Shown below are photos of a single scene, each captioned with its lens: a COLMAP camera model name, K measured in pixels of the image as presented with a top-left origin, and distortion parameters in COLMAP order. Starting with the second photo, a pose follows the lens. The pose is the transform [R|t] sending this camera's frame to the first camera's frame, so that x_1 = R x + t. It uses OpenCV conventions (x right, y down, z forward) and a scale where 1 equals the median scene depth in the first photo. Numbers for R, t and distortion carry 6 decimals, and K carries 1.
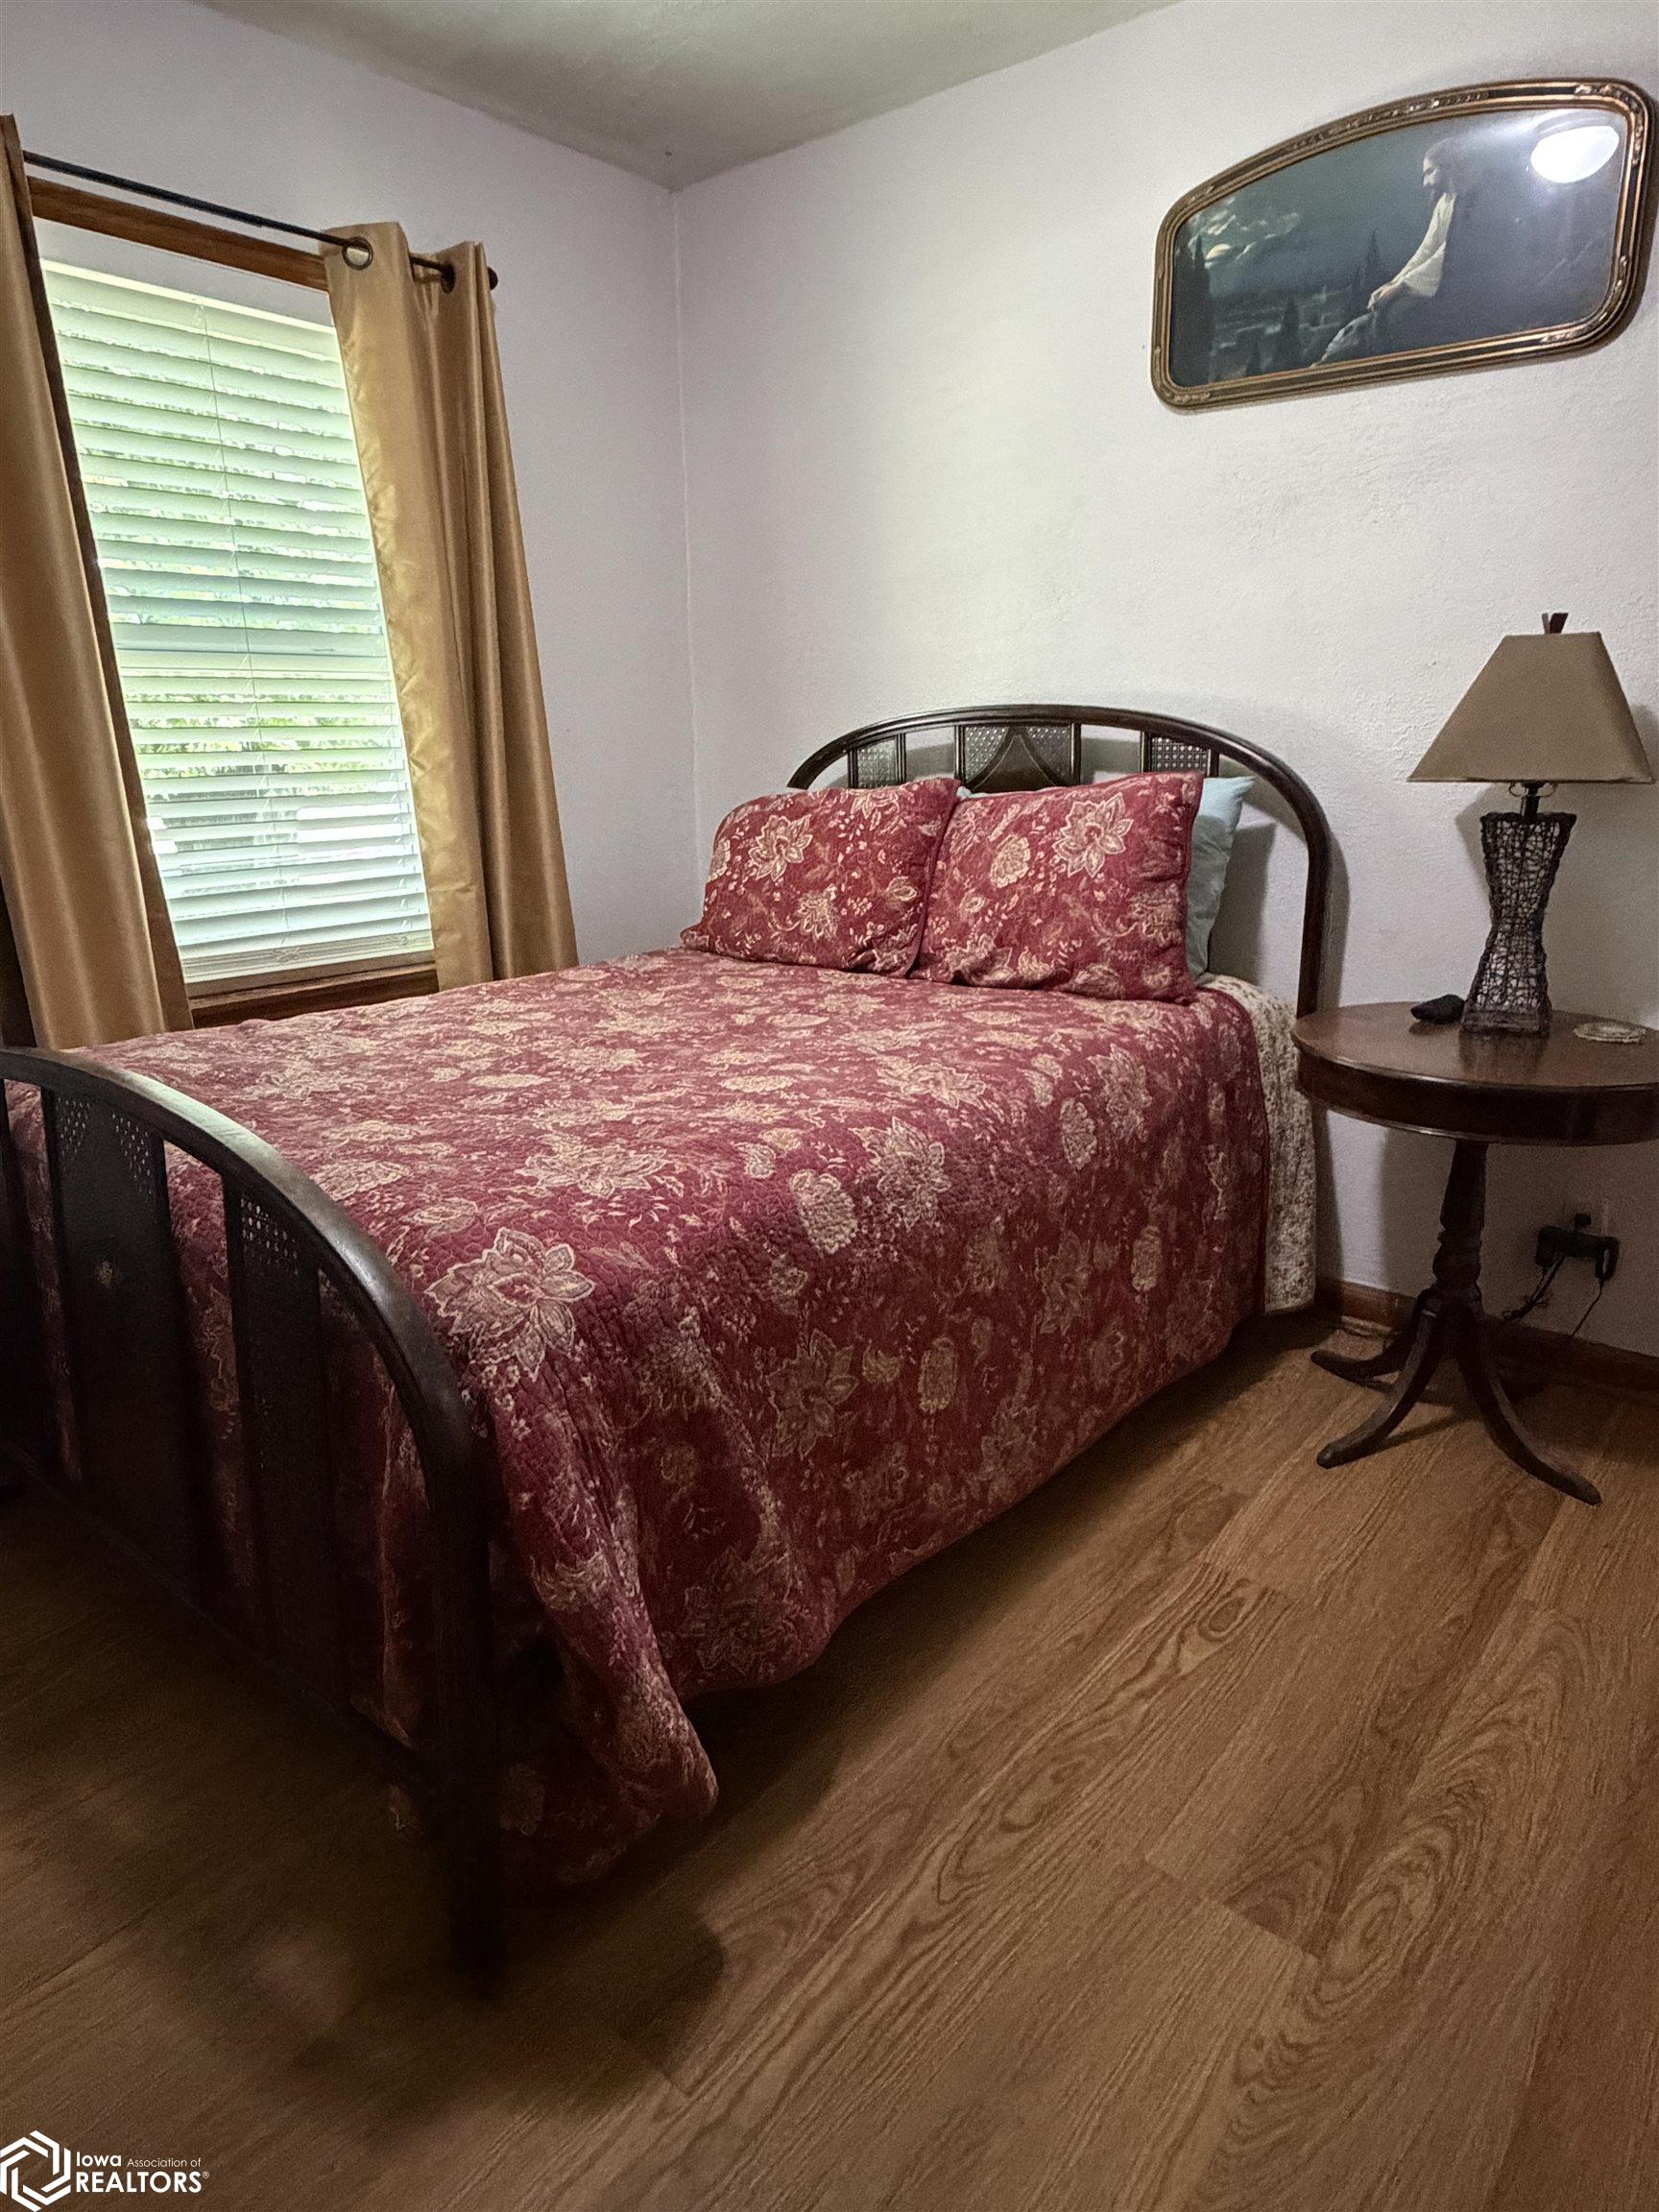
lens RADIAL K [[1241.9, 0, 829.5], [0, 1241.9, 1106.0], [0, 0, 1]] dist [-0.026339, -0.000225]
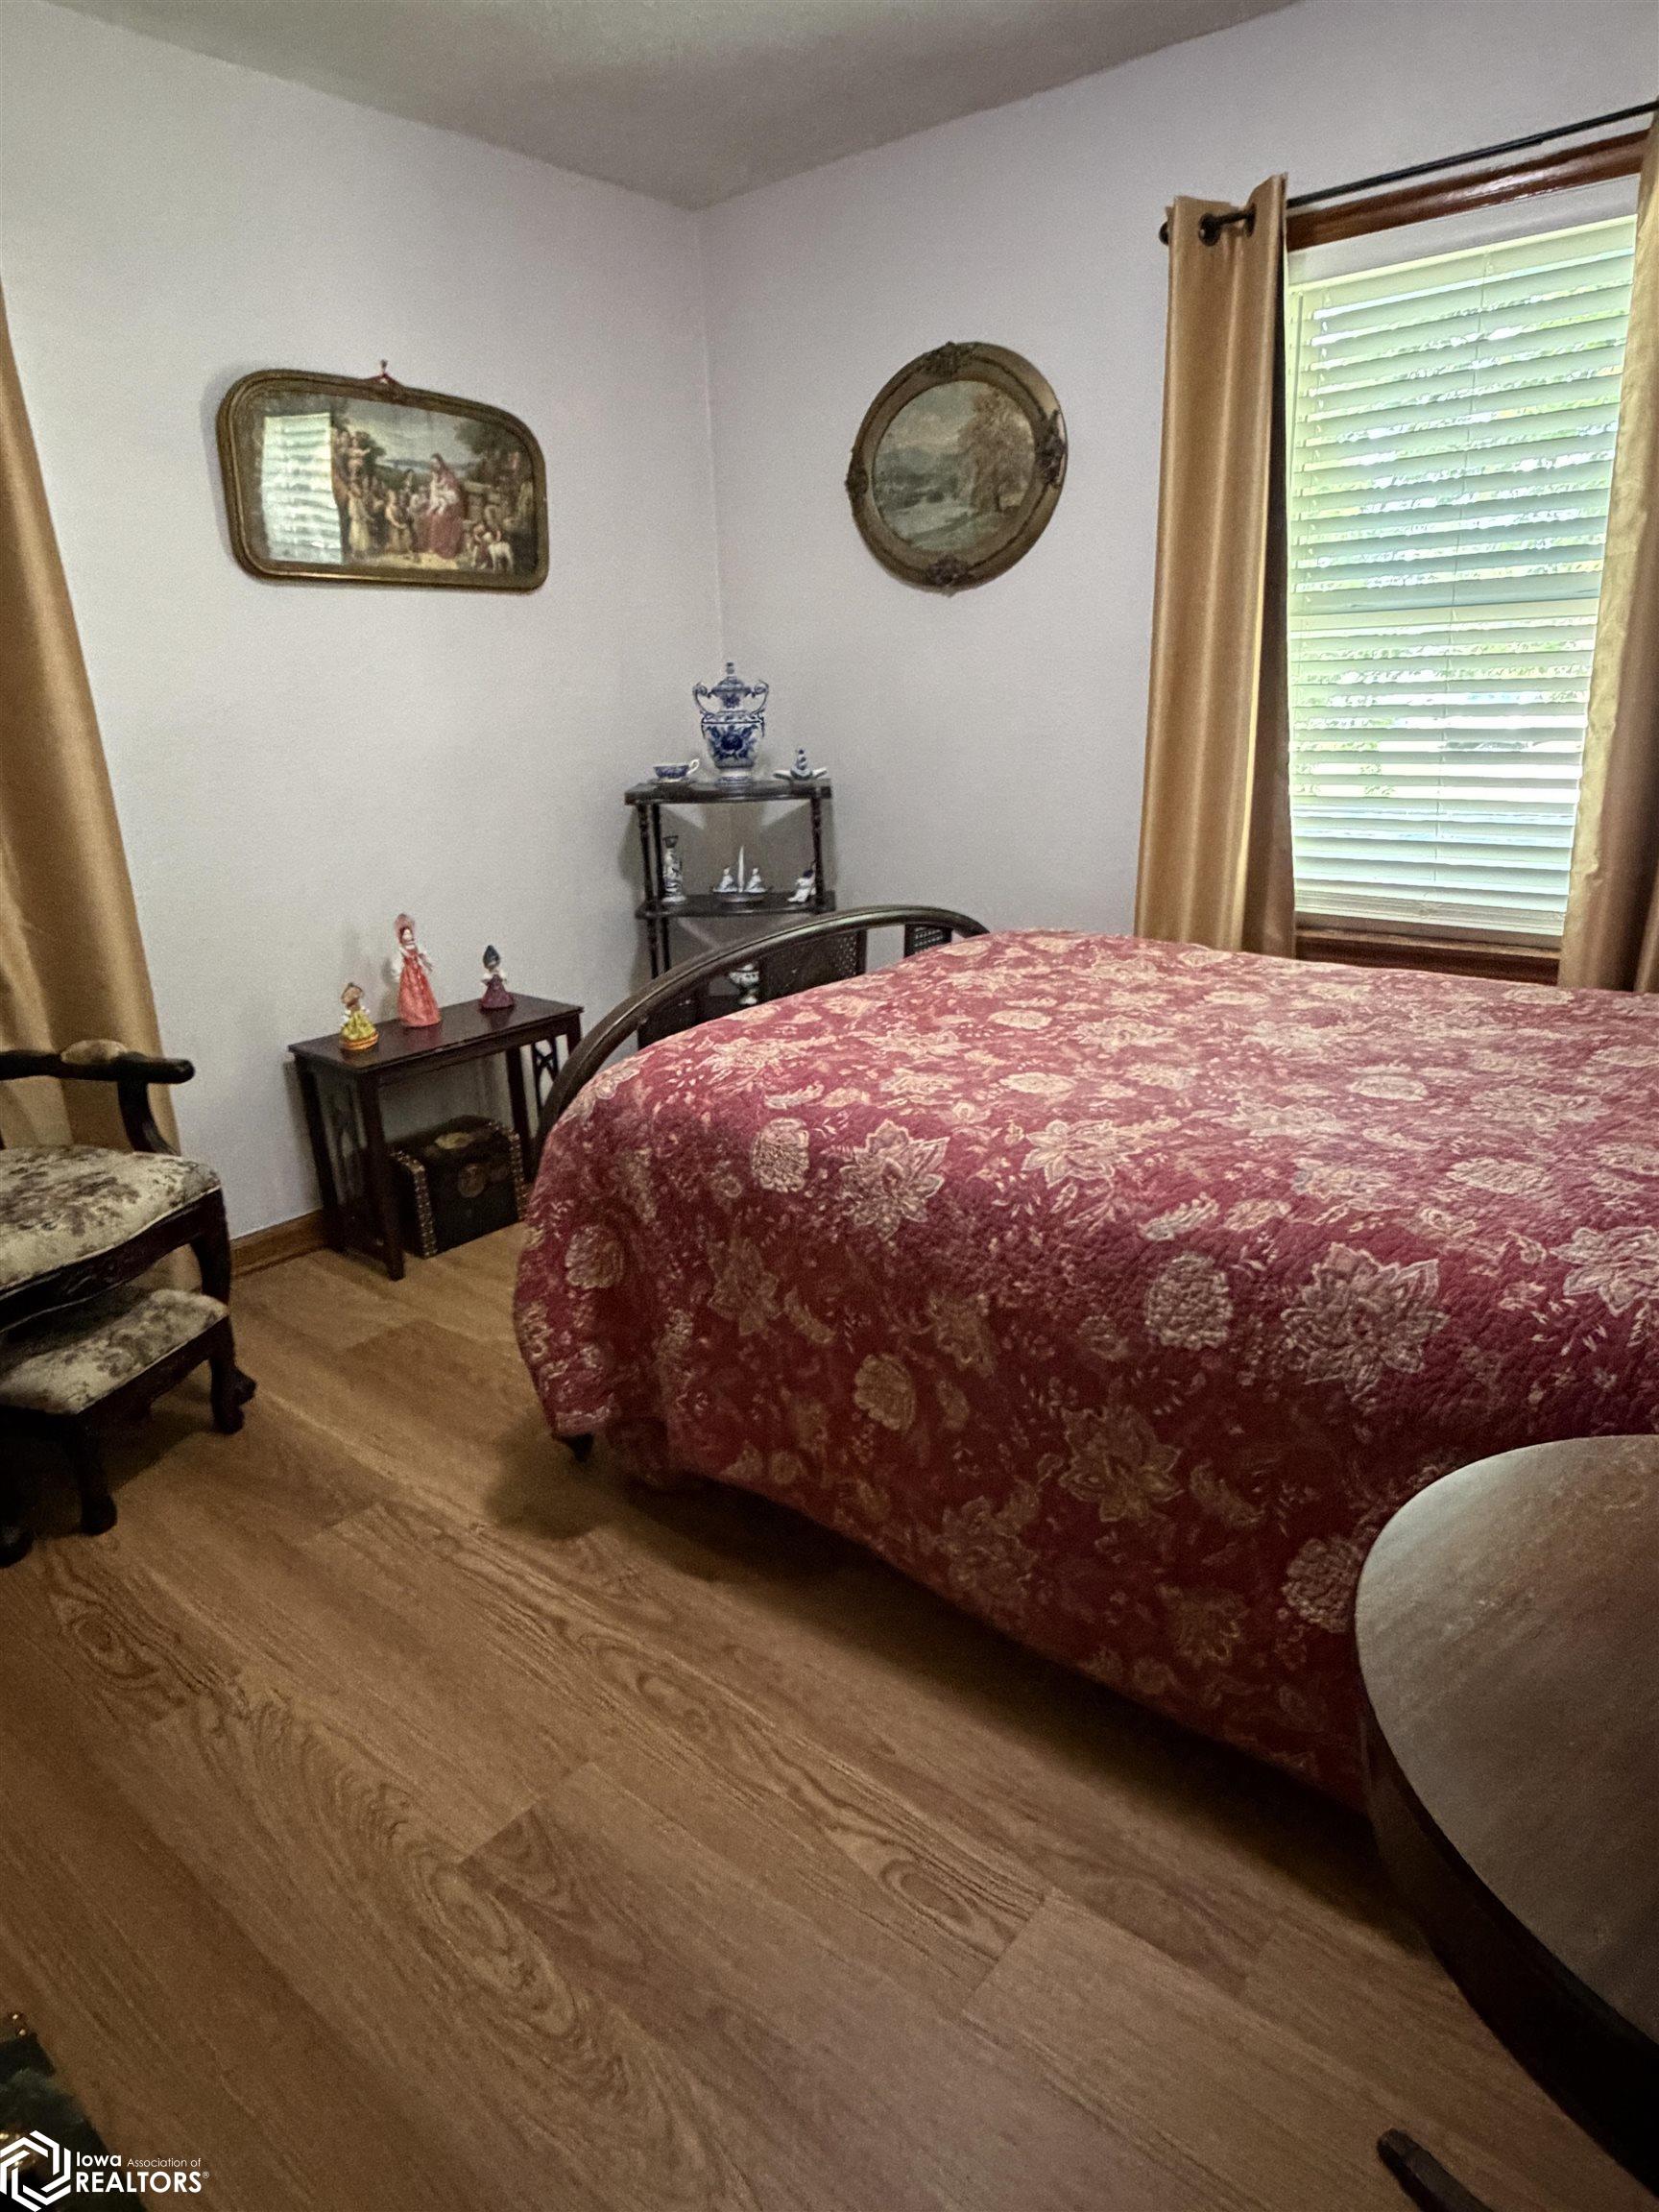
lens RADIAL K [[1241.9, 0, 829.5], [0, 1241.9, 1106.0], [0, 0, 1]] dist [-0.026339, -0.000225]
pose [[0.052038, 0.330621, -0.942328, 0.931247], [-0.252893, 0.917212, 0.307843, -0.282276], [0.966094, 0.222288, 0.131341, 0.761956]]
